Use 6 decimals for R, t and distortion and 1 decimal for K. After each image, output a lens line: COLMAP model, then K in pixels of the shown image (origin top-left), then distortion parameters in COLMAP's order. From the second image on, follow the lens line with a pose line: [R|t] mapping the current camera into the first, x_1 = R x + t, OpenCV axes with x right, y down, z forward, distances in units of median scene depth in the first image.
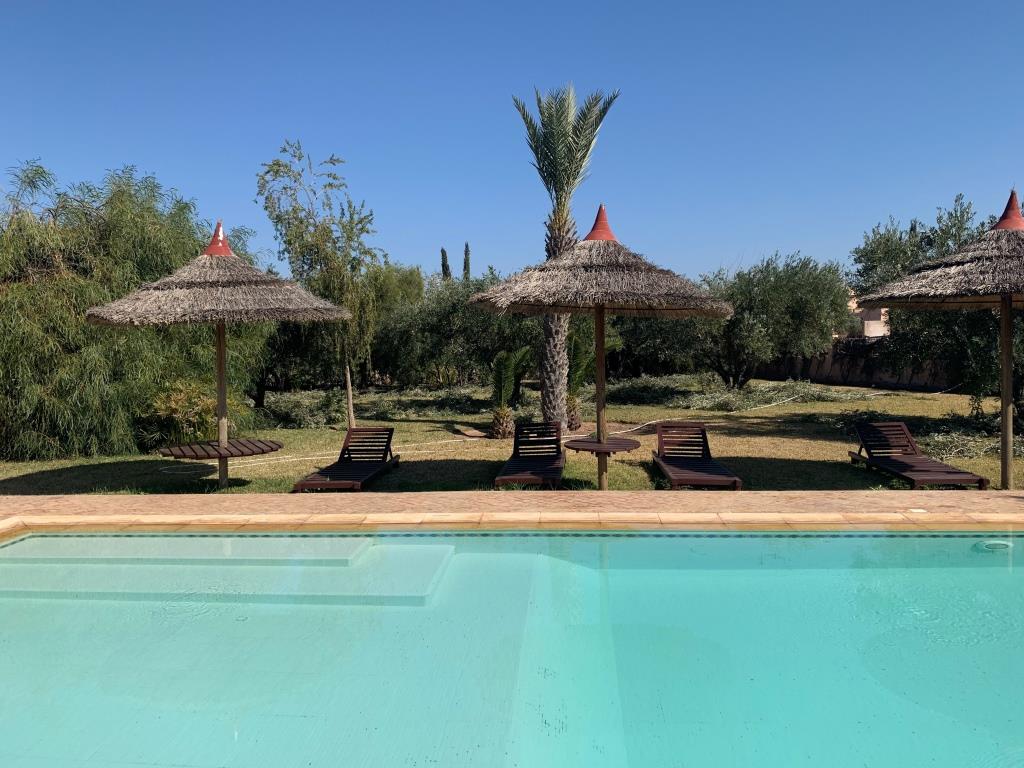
lens RADIAL K [[780.6, 0, 512.0], [0, 780.6, 384.0], [0, 0, 1]] dist [0.048193, -0.076926]
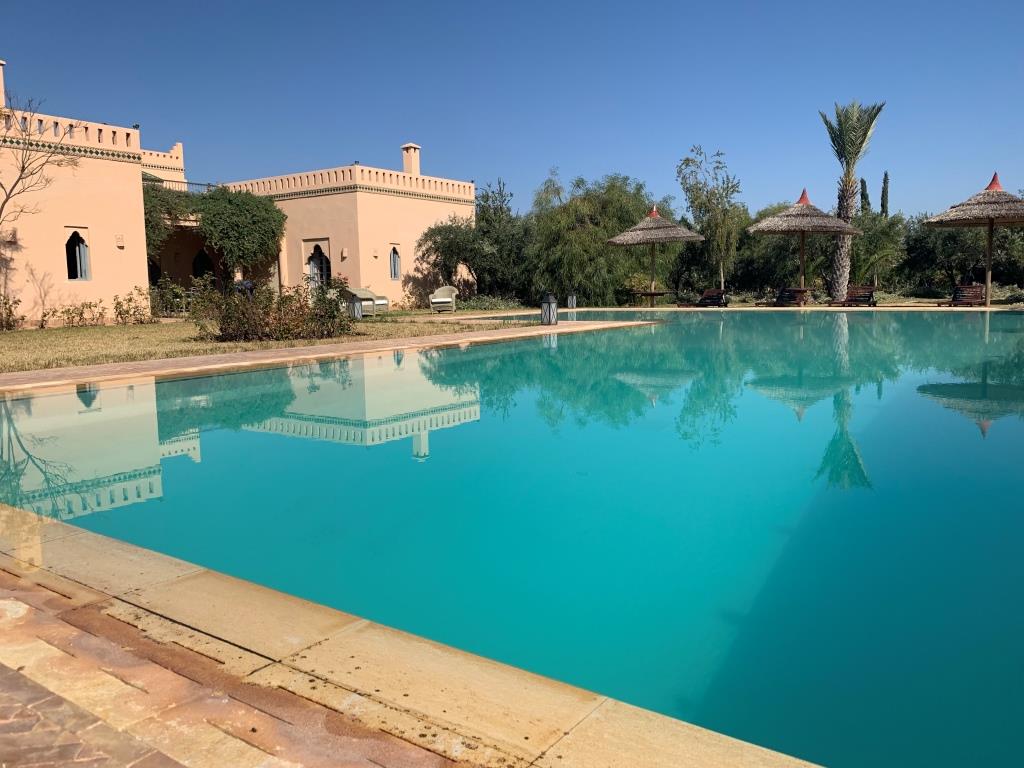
lens RADIAL K [[780.6, 0, 512.0], [0, 780.6, 384.0], [0, 0, 1]] dist [0.048193, -0.076926]
pose [[0.855929, 0.062840, -0.513261, 0.344646], [-0.020063, 0.995877, 0.088470, 0.096769], [0.516704, -0.065426, 0.853661, -0.868781]]
